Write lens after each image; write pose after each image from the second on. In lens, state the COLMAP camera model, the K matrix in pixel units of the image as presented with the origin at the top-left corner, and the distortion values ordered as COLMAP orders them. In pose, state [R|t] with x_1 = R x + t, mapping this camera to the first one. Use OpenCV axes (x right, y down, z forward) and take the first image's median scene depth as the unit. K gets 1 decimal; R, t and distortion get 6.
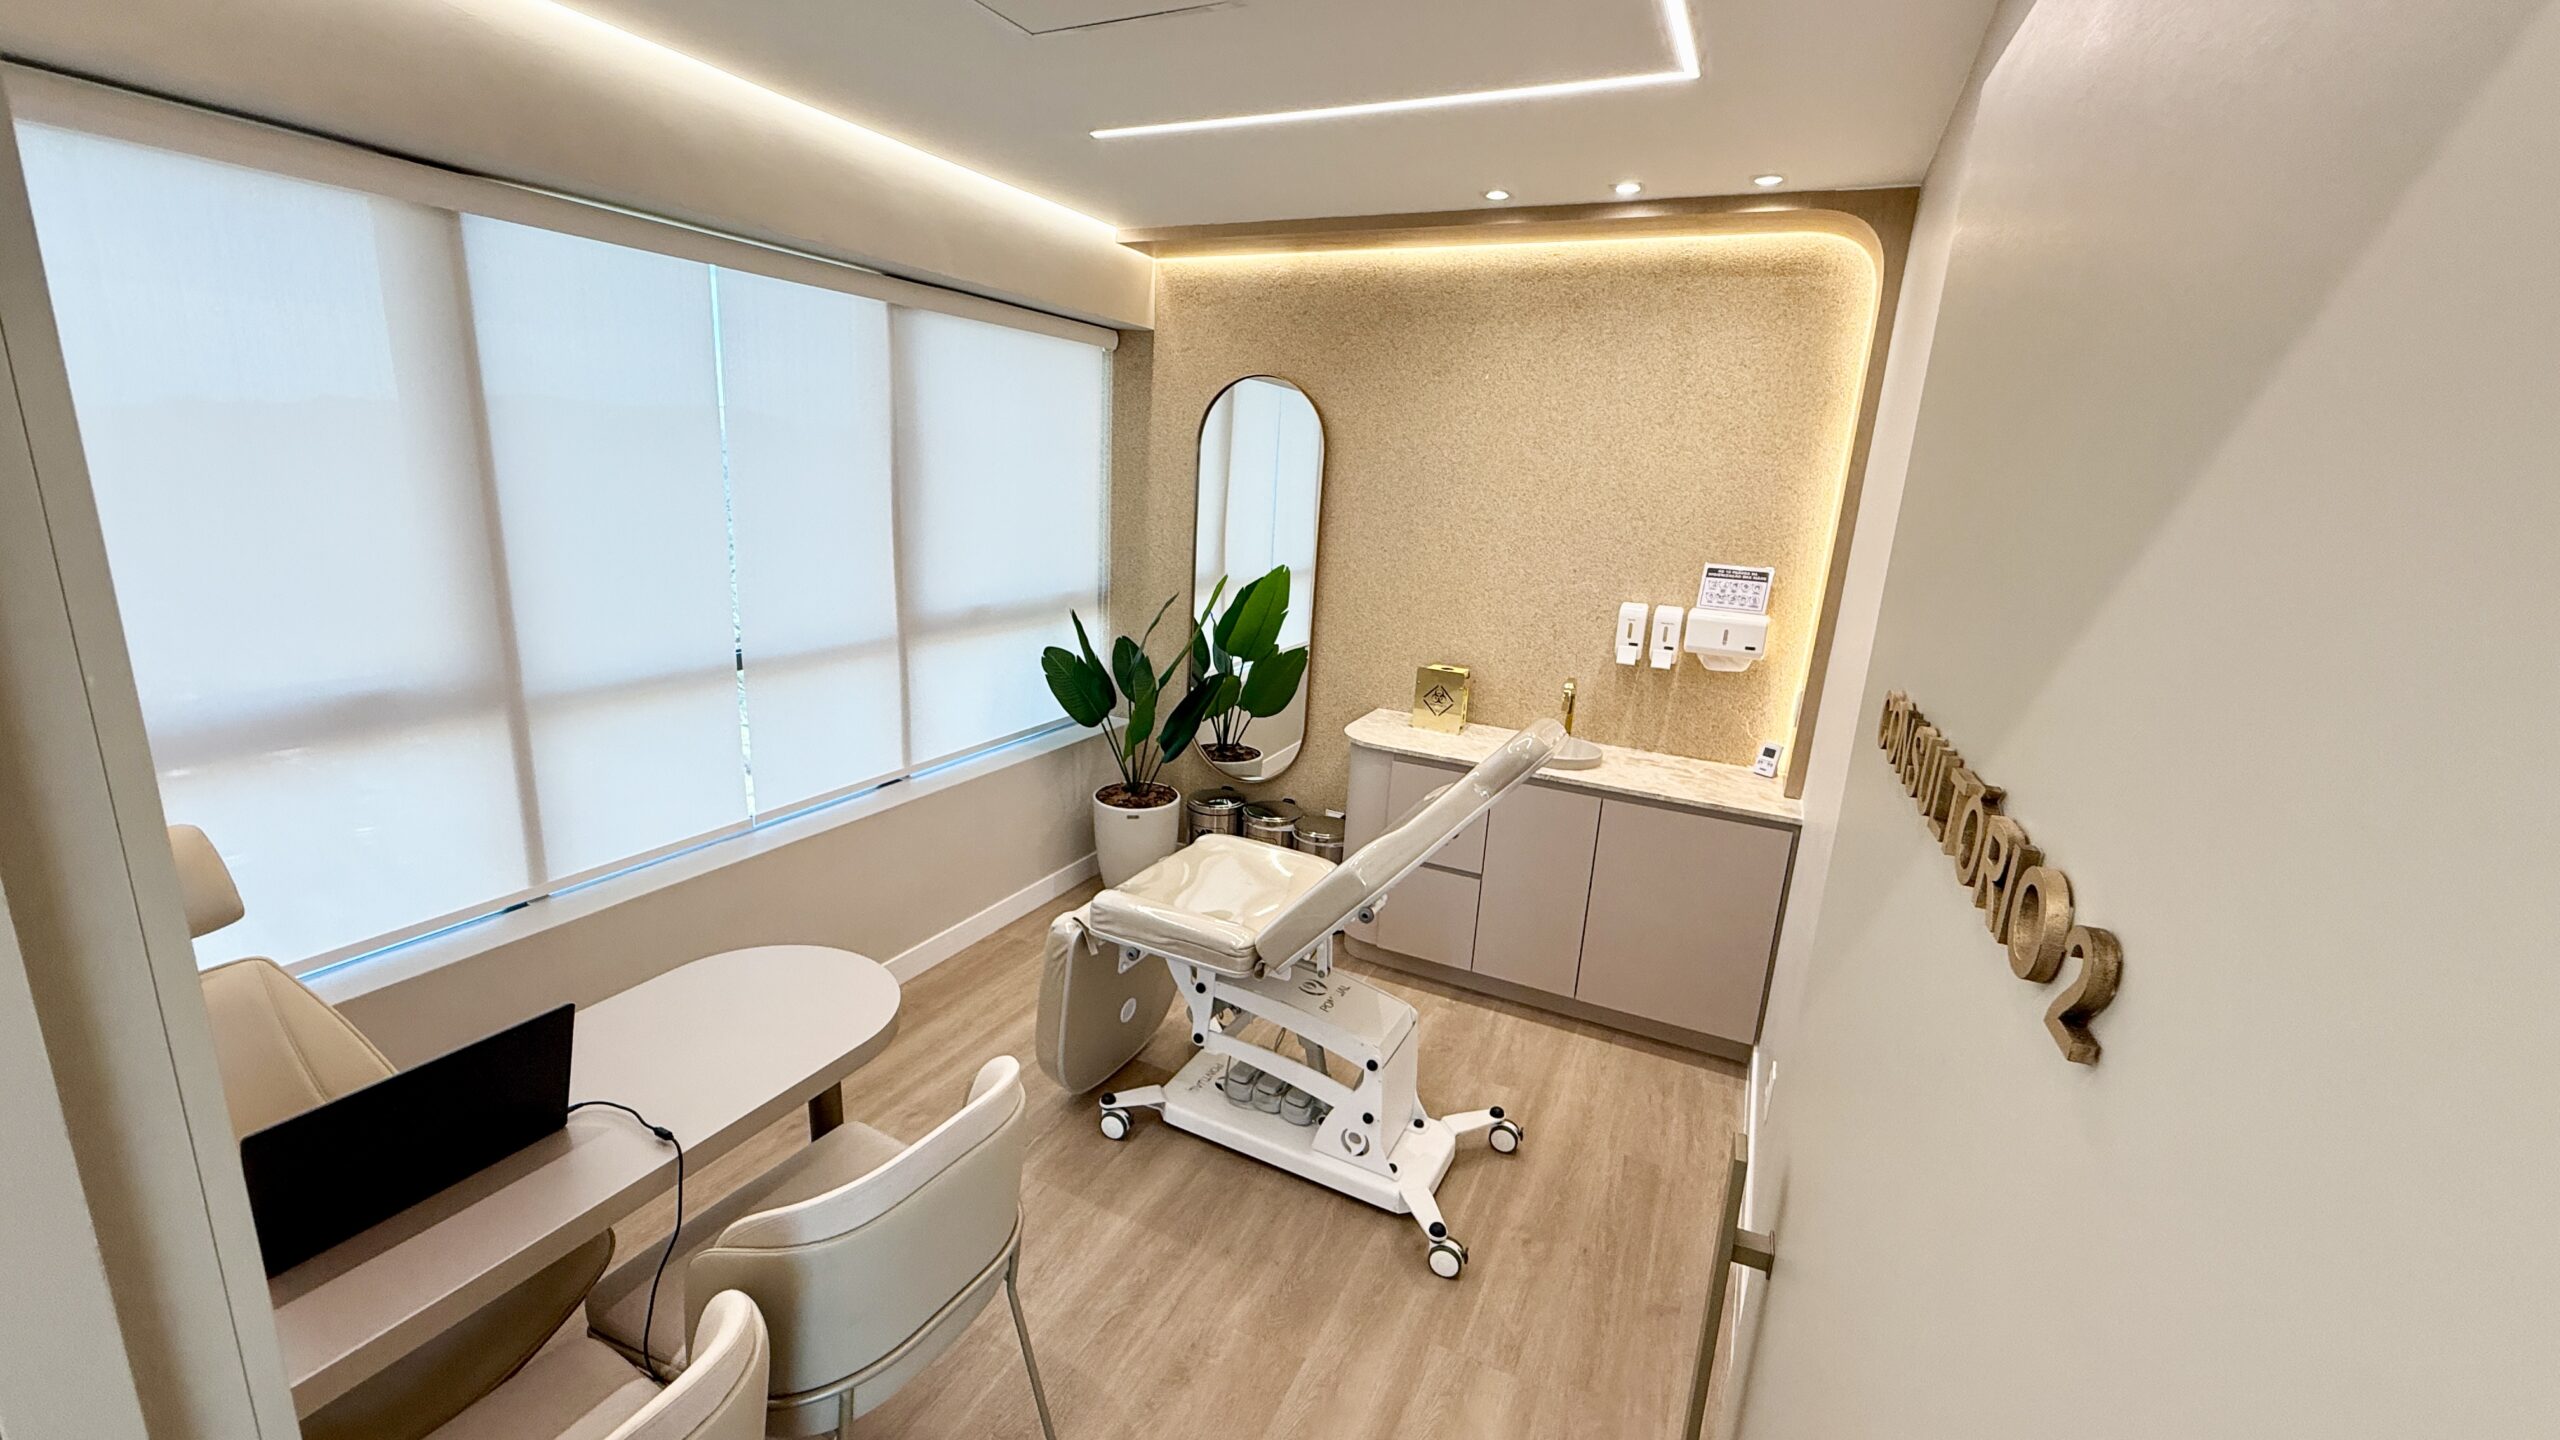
lens RADIAL K [[1021.3, 0, 1279.1], [0, 1021.3, 718.6], [0, 0, 1]] dist [-0.000716, 0.000271]
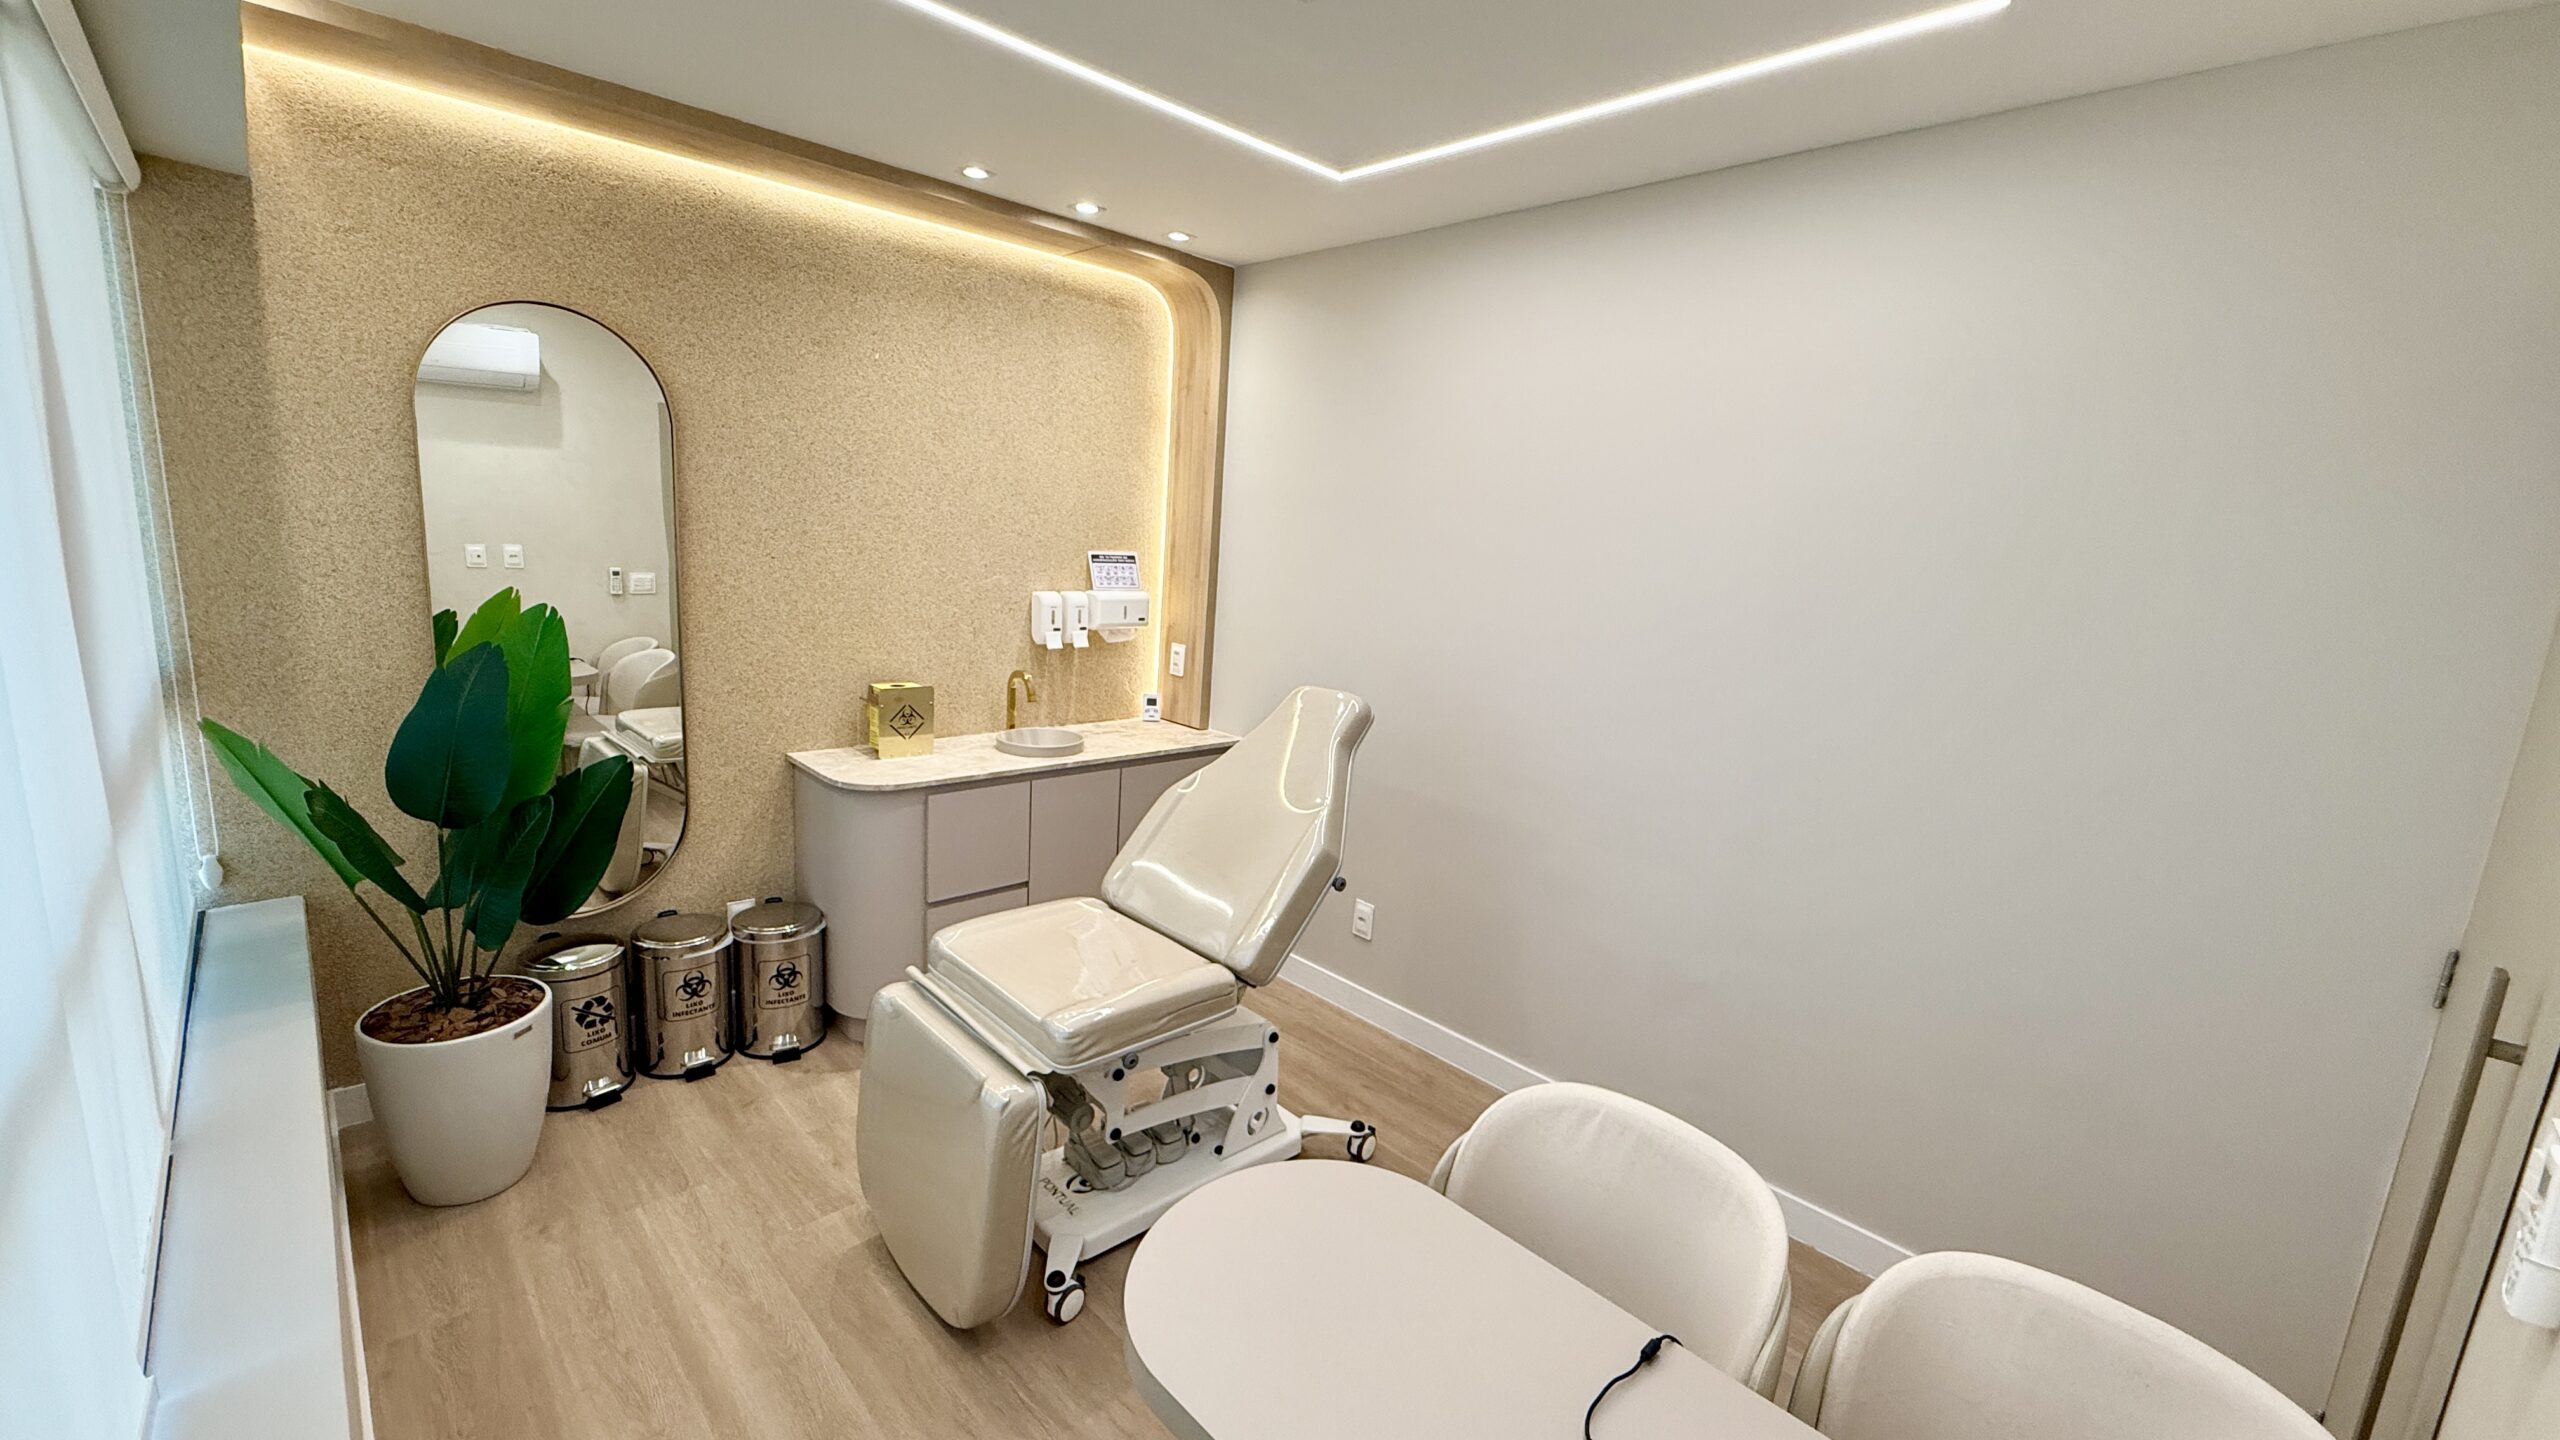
lens RADIAL K [[1021.3, 0, 1287.7], [0, 1021.3, 713.7], [0, 0, 1]] dist [-0.000716, 0.000271]
pose [[0.343856, -0.201837, 0.917074, -0.570189], [0.182633, 0.972352, 0.145525, -0.098485], [-0.921091, 0.117448, 0.371211, 0.387844]]
